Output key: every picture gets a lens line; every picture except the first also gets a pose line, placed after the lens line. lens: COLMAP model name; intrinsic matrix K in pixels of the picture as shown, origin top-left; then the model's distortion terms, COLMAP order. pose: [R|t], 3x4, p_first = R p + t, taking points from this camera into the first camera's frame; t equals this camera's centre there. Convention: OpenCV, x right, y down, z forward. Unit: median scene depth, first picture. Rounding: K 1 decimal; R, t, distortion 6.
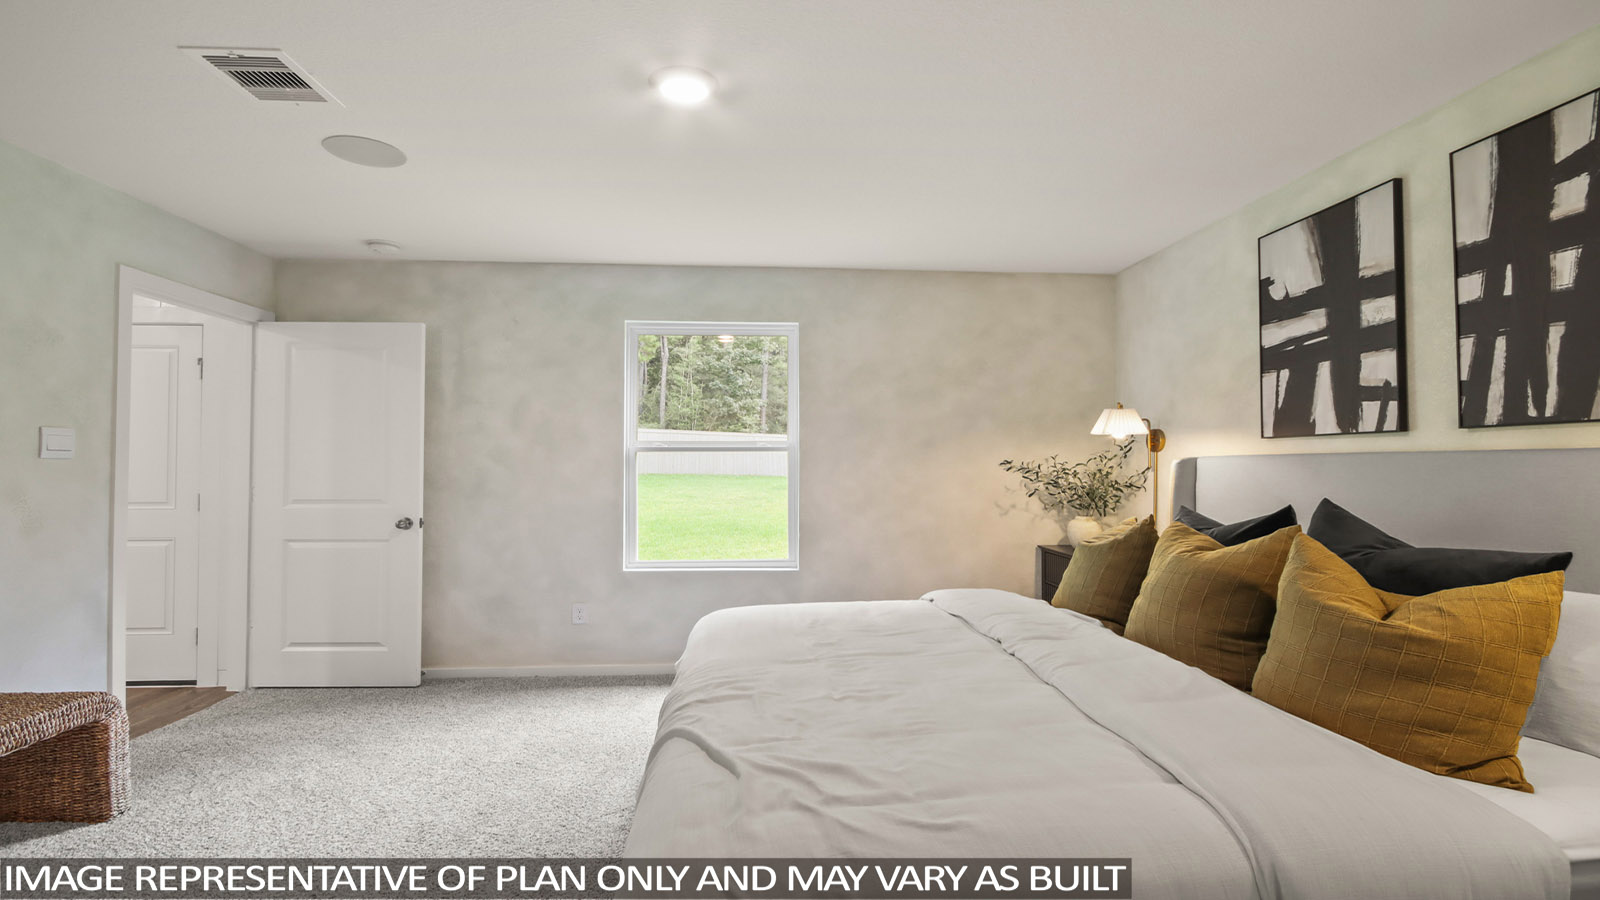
lens RADIAL K [[745.0, 0, 800.0], [0, 745.0, 443.3], [0, 0, 1]] dist [0.002712, -0.005164]
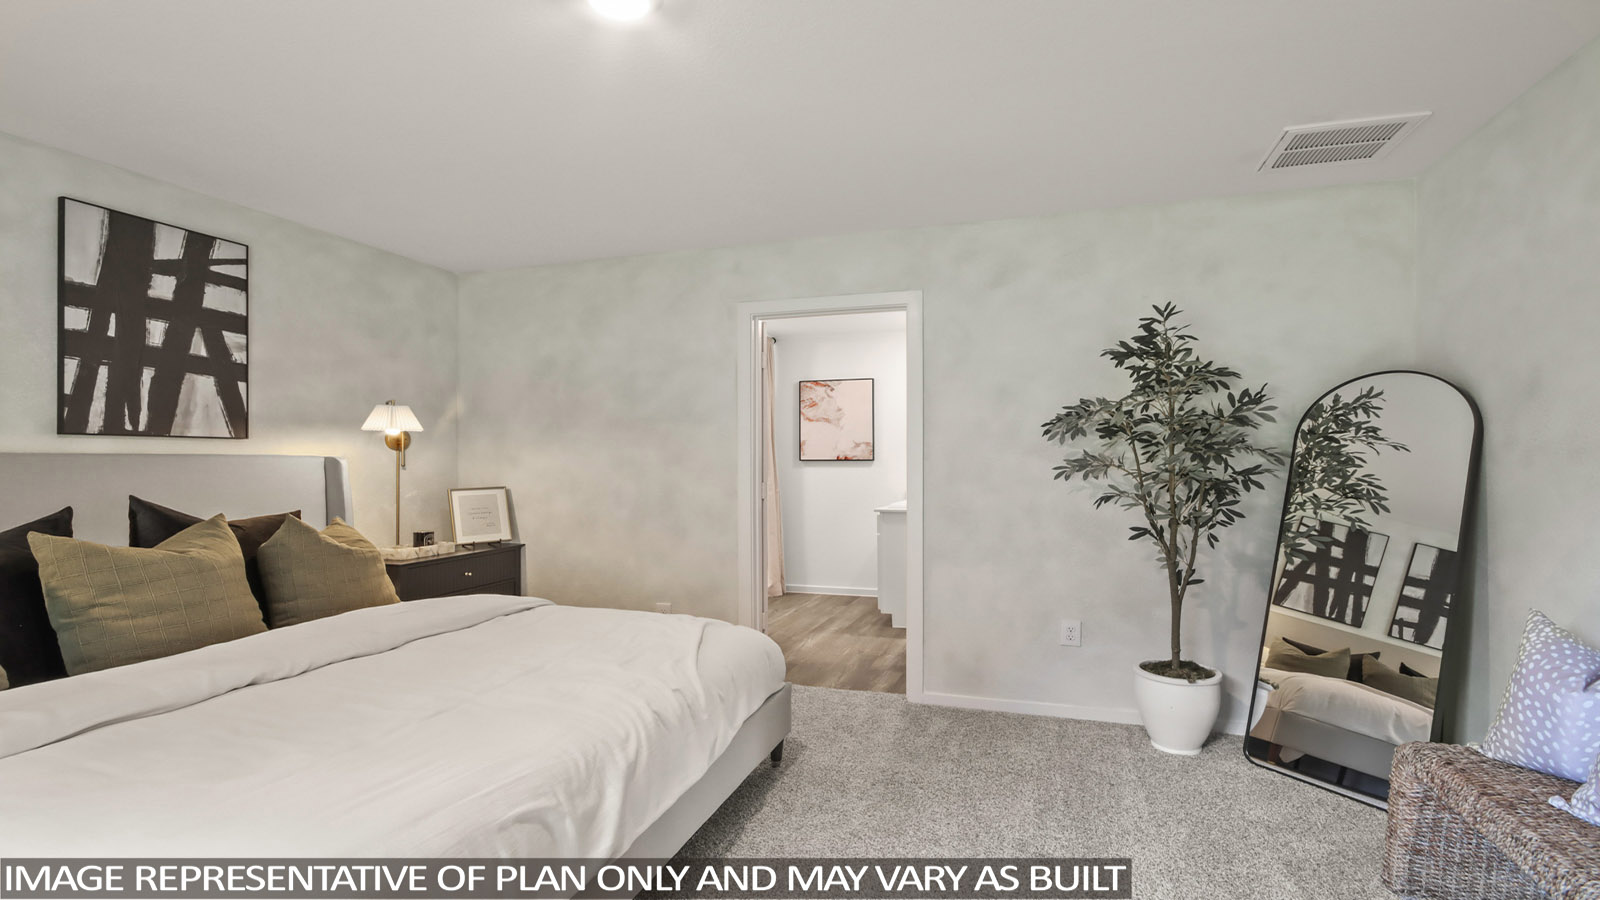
lens RADIAL K [[745.0, 0, 798.6], [0, 745.0, 455.8], [0, 0, 1]] dist [0.002712, -0.005164]
pose [[-0.930236, 0.031813, 0.365580, -0.648736], [0.019146, 0.999086, -0.038224, 0.085339], [-0.366462, -0.028558, -0.929995, 1.768944]]
